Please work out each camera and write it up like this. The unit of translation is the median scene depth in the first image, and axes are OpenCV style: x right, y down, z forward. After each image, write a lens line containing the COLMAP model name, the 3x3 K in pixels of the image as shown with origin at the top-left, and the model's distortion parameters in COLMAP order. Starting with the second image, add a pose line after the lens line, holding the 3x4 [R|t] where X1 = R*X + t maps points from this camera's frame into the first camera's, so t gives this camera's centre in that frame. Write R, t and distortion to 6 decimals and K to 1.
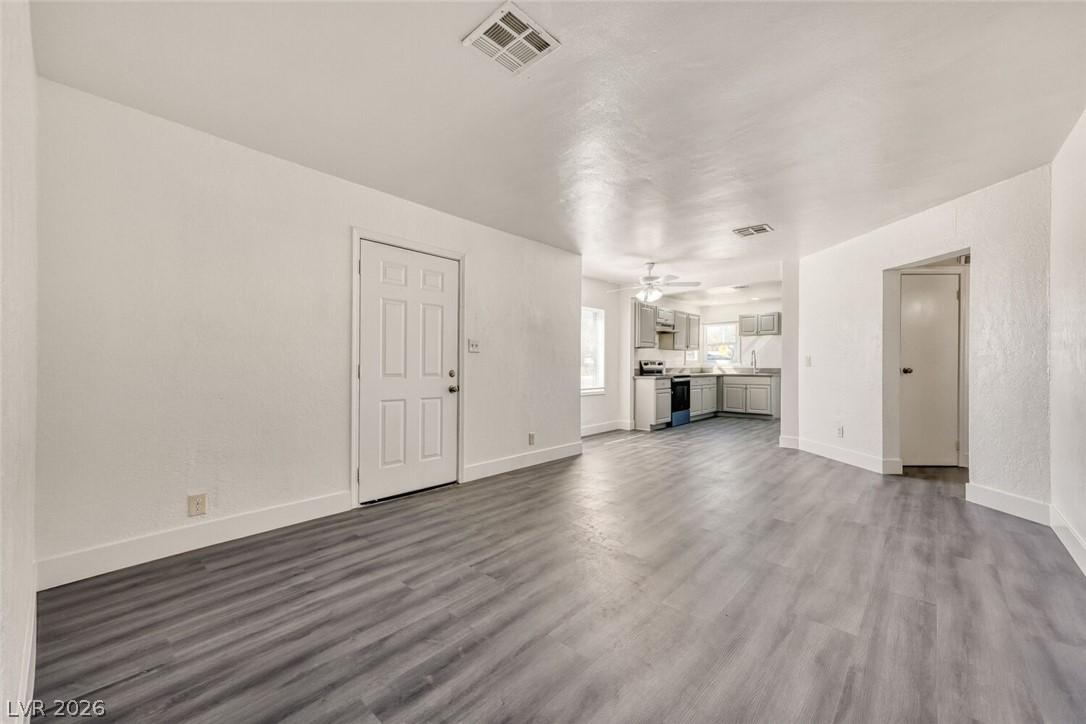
lens RADIAL K [[438.4, 0, 519.1], [0, 438.4, 369.1], [0, 0, 1]] dist [0.001686, 0.000683]
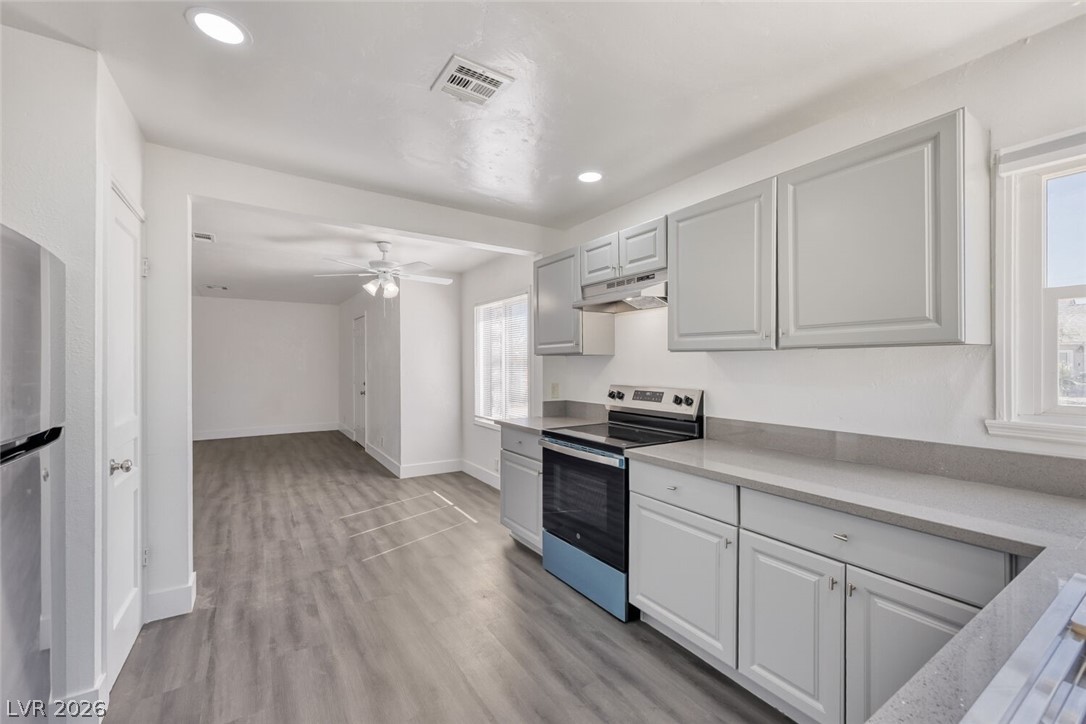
lens RADIAL K [[438.4, 0, 537.2], [0, 438.4, 363.3], [0, 0, 1]] dist [0.001686, 0.000683]
pose [[-0.223985, 0.001306, -0.974592, 0.674657], [-0.010861, 0.999934, 0.003836, -0.040231], [0.974532, 0.011444, -0.223956, 1.019274]]
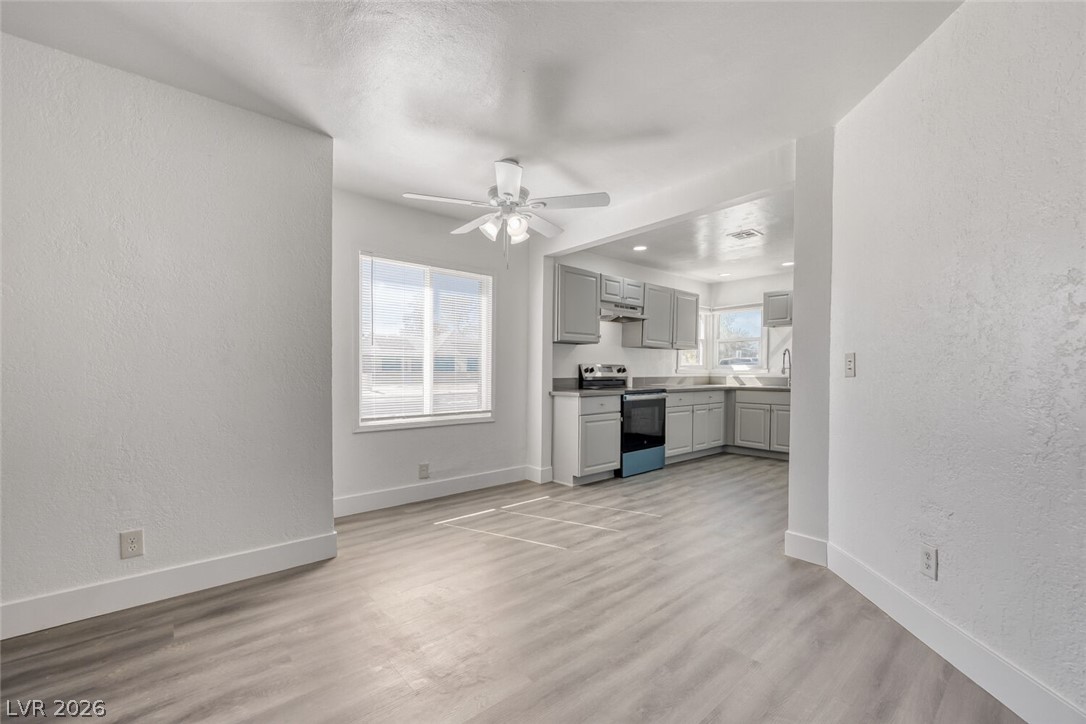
lens RADIAL K [[438.4, 0, 534.4], [0, 438.4, 380.5], [0, 0, 1]] dist [0.001686, 0.000683]
pose [[0.993024, 0.006522, -0.117734, 0.285131], [-0.005274, 0.999927, 0.010903, -0.003815], [0.117796, -0.010206, 0.992985, 0.383309]]
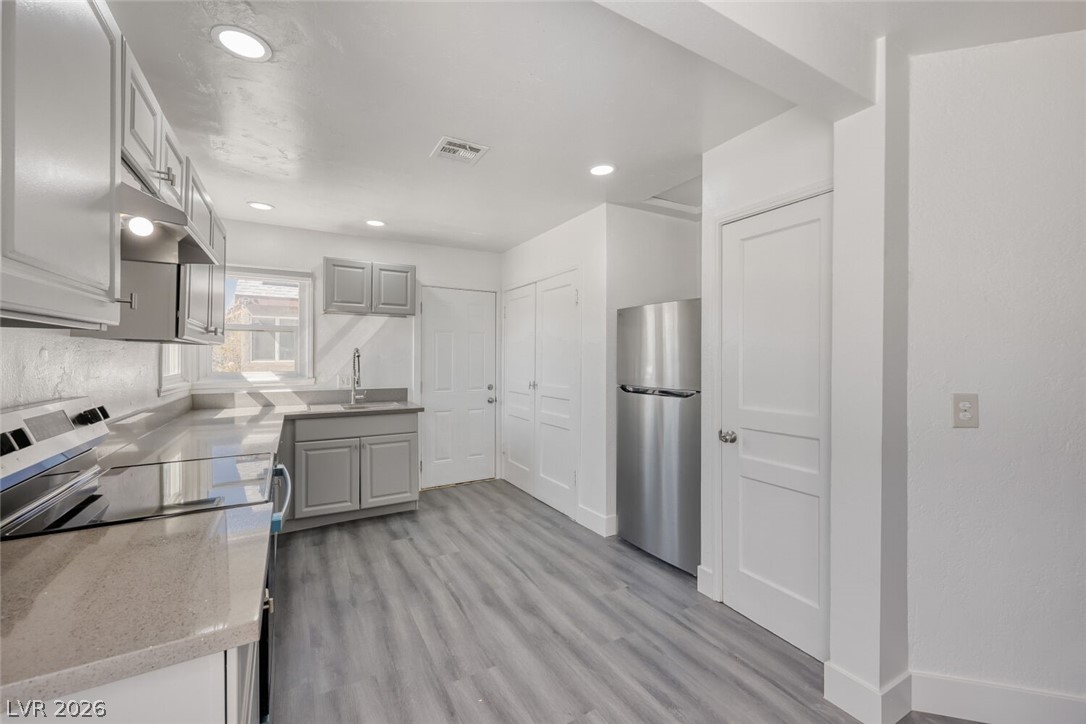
lens RADIAL K [[438.4, 0, 538.2], [0, 438.4, 358.3], [0, 0, 1]] dist [0.001686, 0.000683]
pose [[0.286890, -0.000657, 0.957963, 0.208372], [0.007681, 0.999969, -0.001615, -0.035858], [-0.957933, 0.007822, 0.286886, 0.805554]]
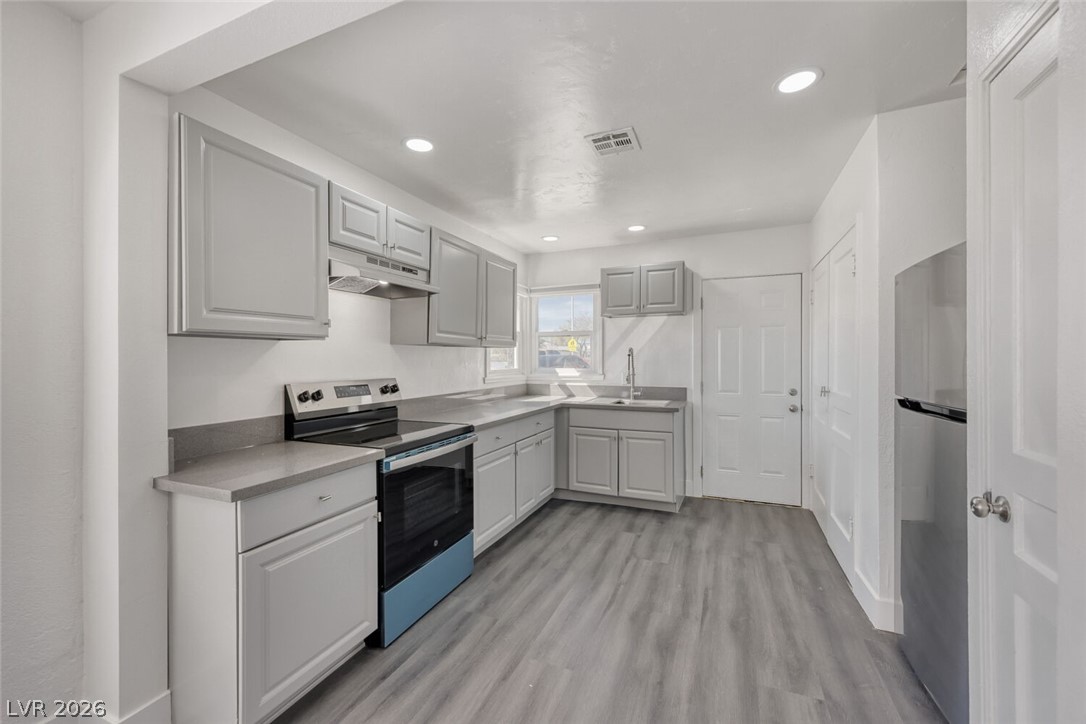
lens RADIAL K [[438.4, 0, 539.1], [0, 438.4, 360.0], [0, 0, 1]] dist [0.001686, 0.000683]
pose [[0.938393, -0.004434, 0.345542, 0.329017], [0.007071, 0.999955, -0.006373, -0.032402], [-0.345498, 0.008424, 0.938382, 0.689091]]
